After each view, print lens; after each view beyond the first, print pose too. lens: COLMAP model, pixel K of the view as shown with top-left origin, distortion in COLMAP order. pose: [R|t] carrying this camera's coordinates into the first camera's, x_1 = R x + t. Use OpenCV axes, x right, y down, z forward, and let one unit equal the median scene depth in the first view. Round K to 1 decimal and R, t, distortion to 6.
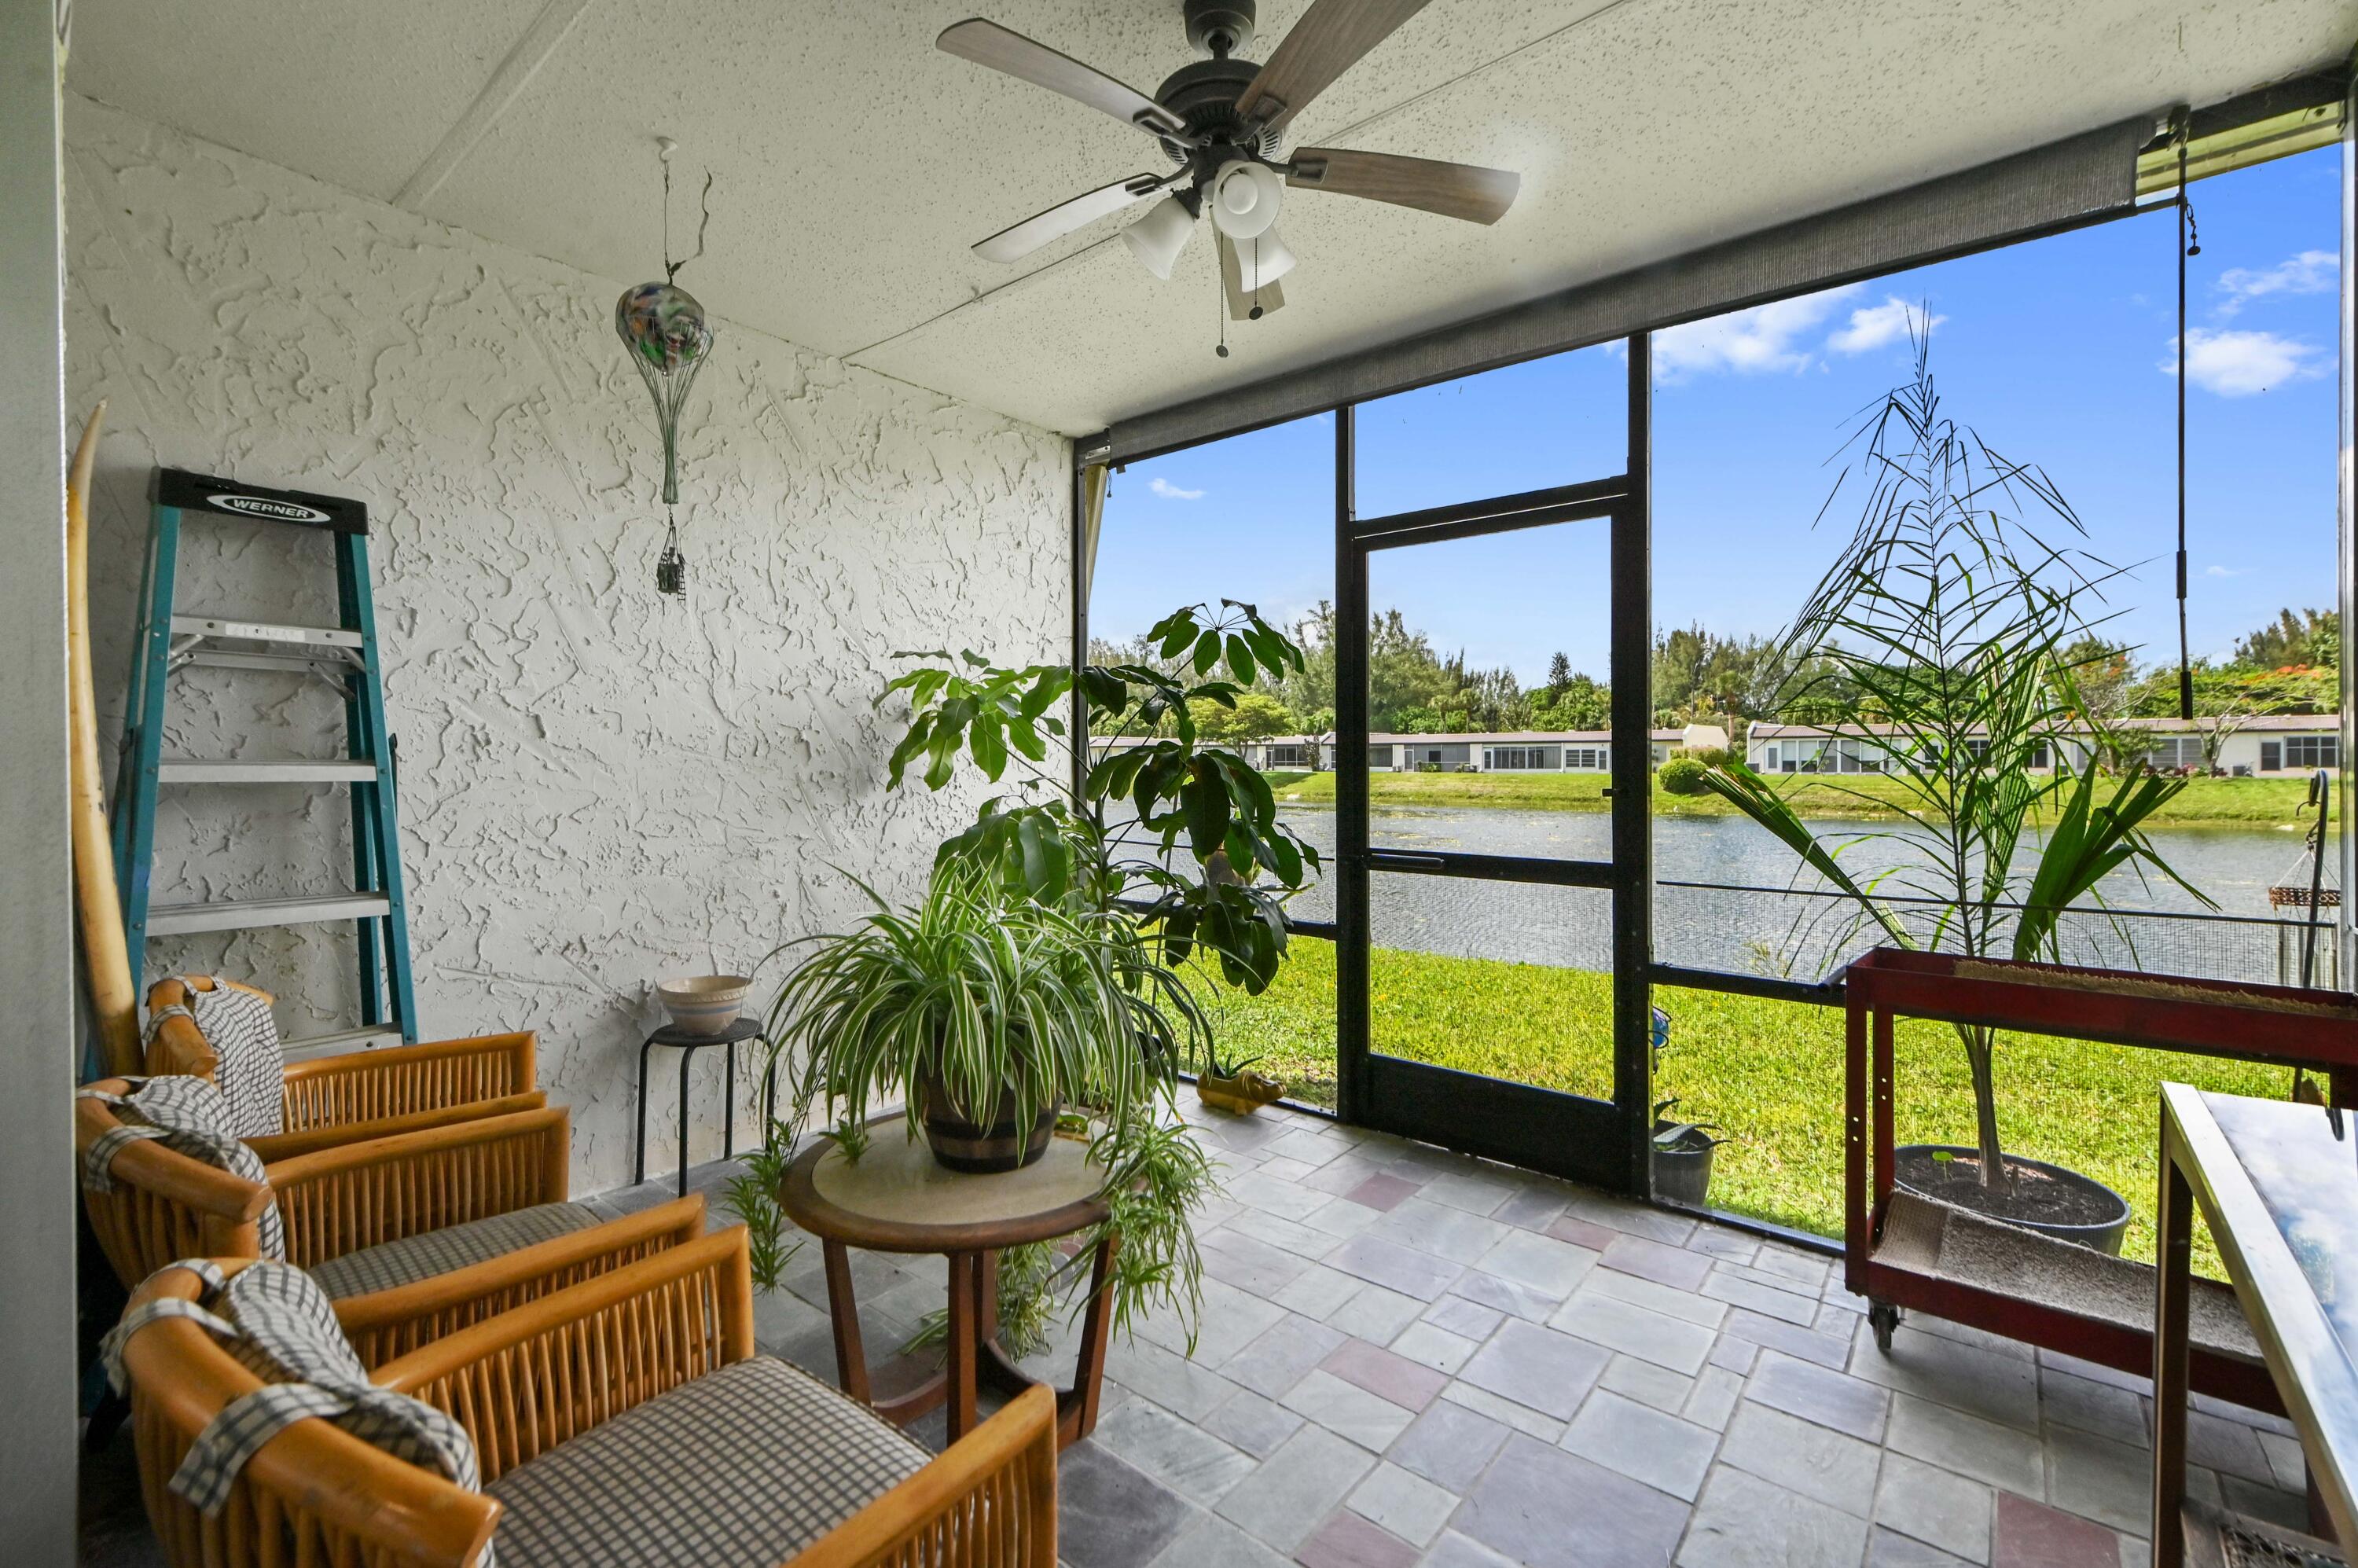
lens RADIAL K [[993.2, 0, 1169.6], [0, 993.2, 755.3], [0, 0, 1]] dist [-0.000090, -0.000030]
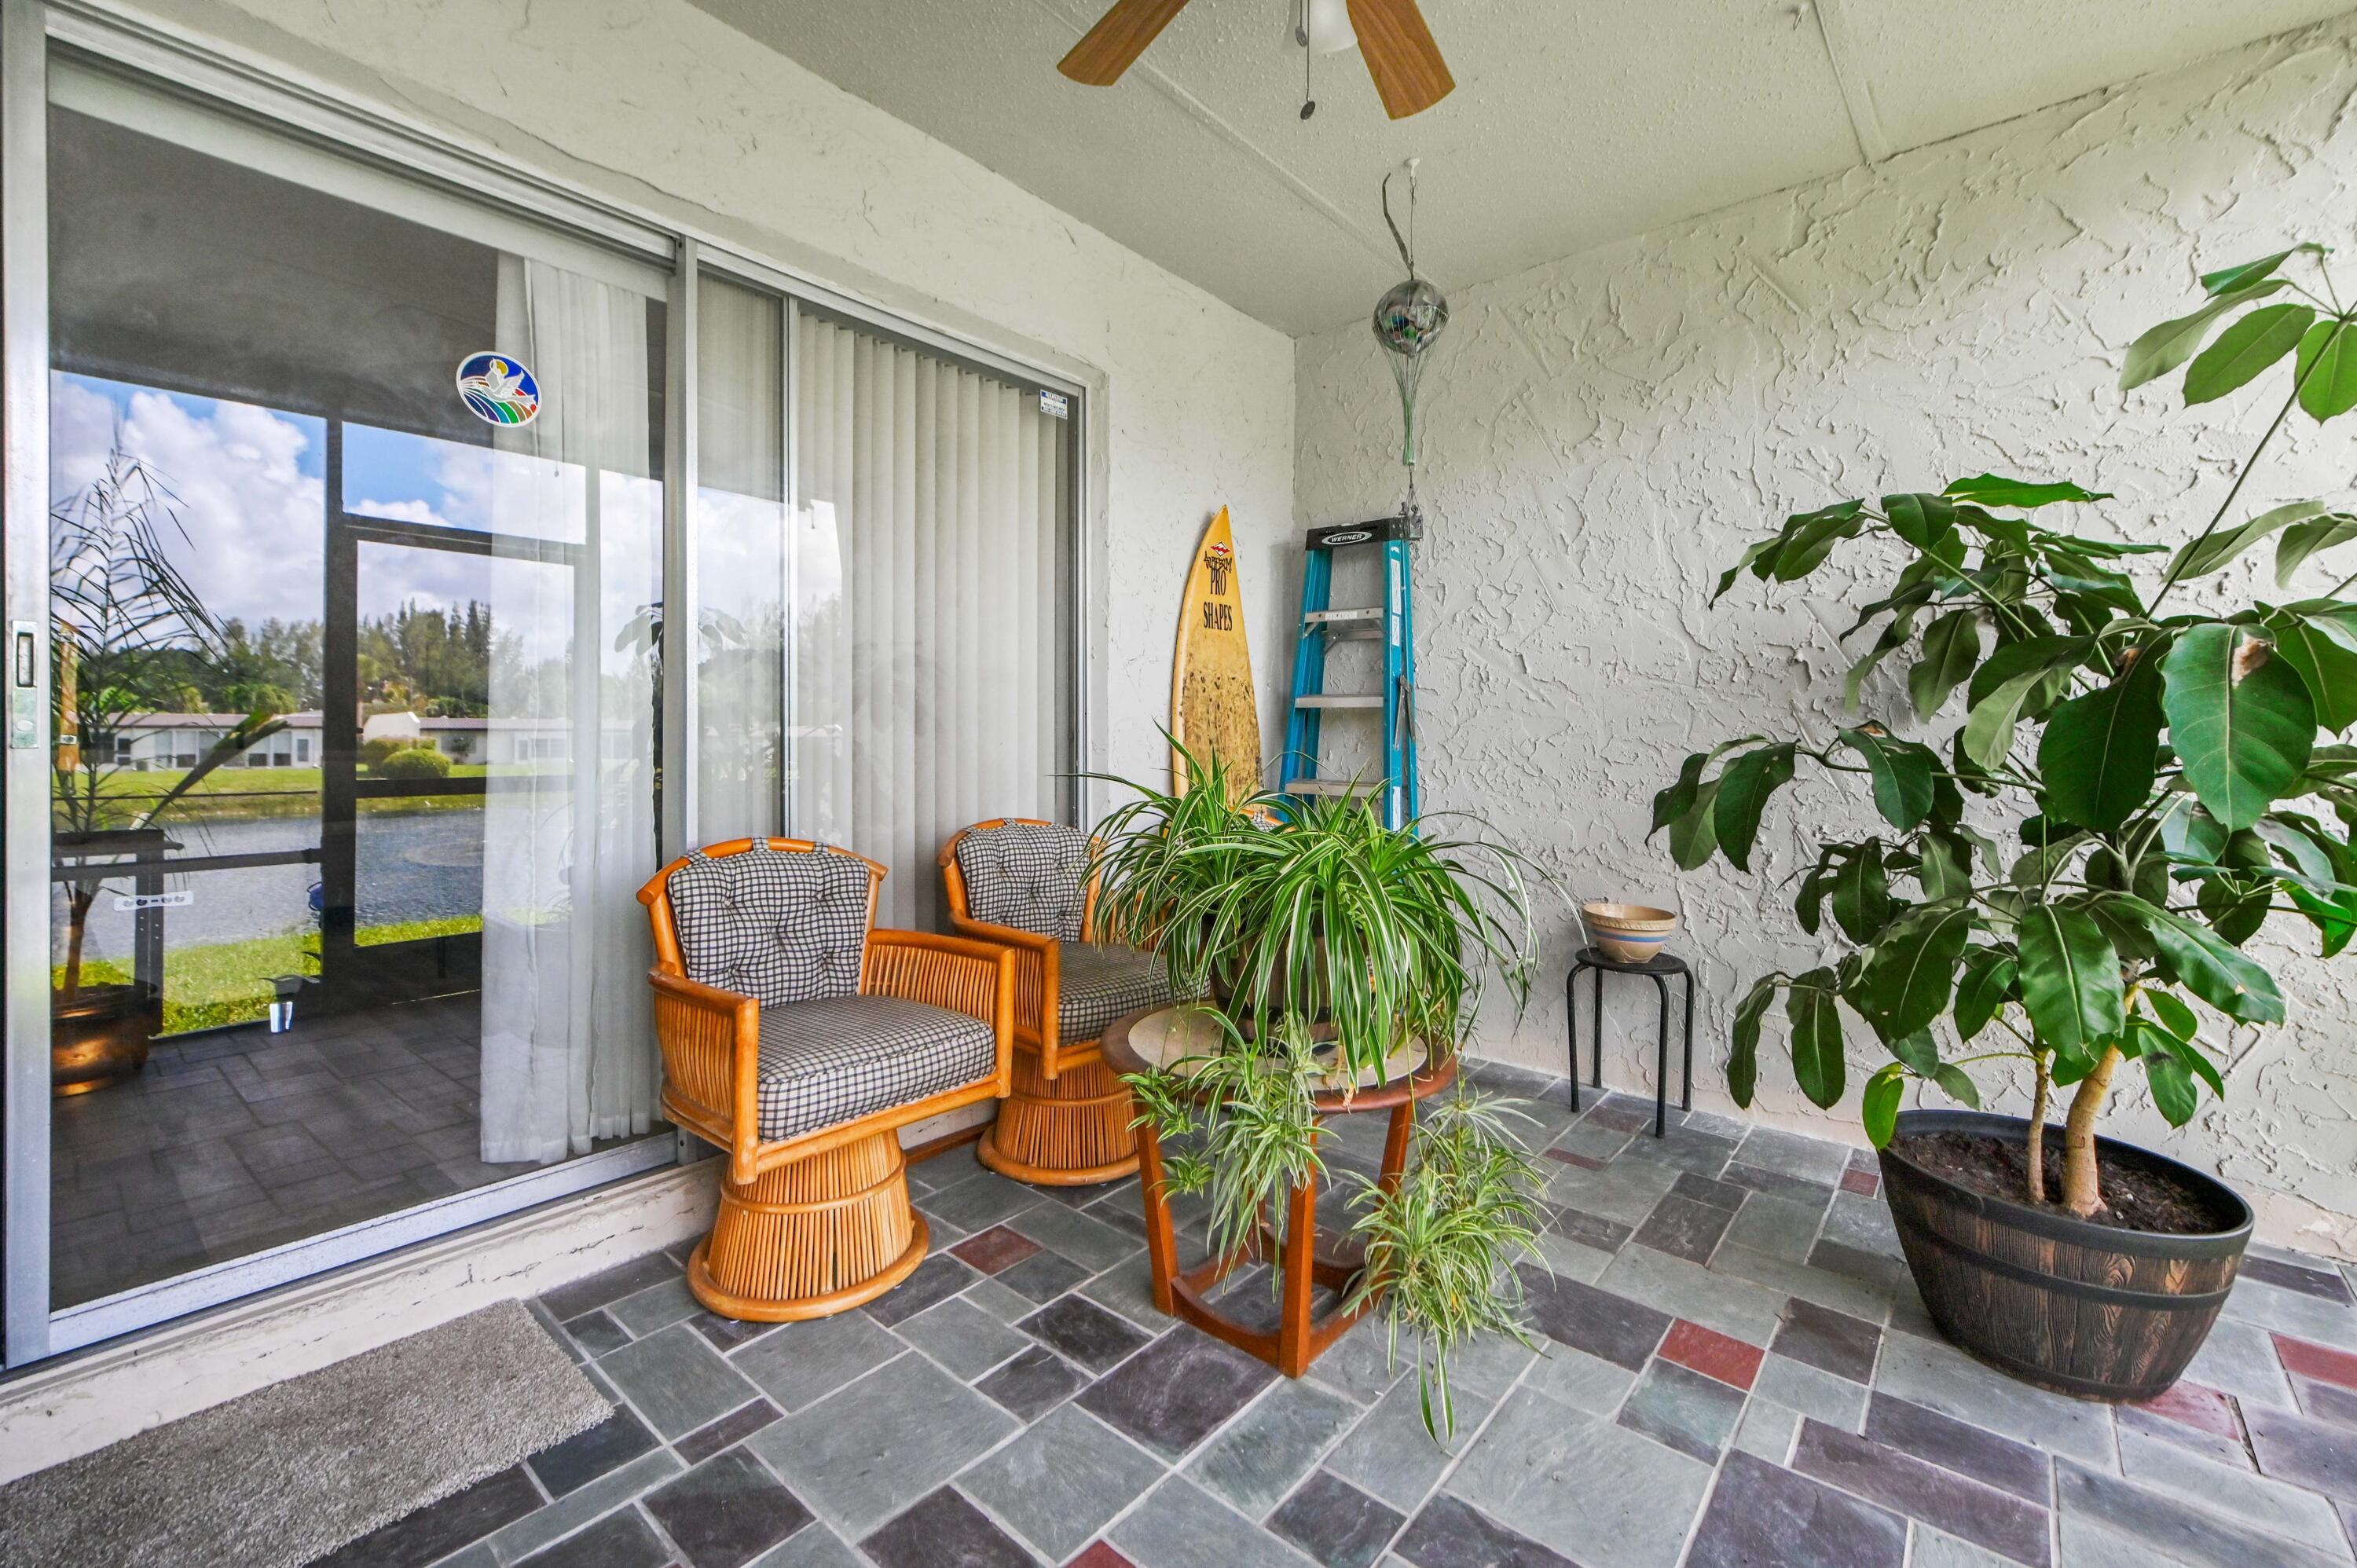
lens RADIAL K [[992.8, 0, 1169.1], [0, 992.8, 755.3], [0, 0, 1]] dist [-0.000090, -0.000030]
pose [[-0.020052, 0.011103, -0.999737, 0.535466], [-0.005507, 0.999922, 0.011216, 0.065543], [0.999784, 0.005730, -0.019990, 0.559507]]
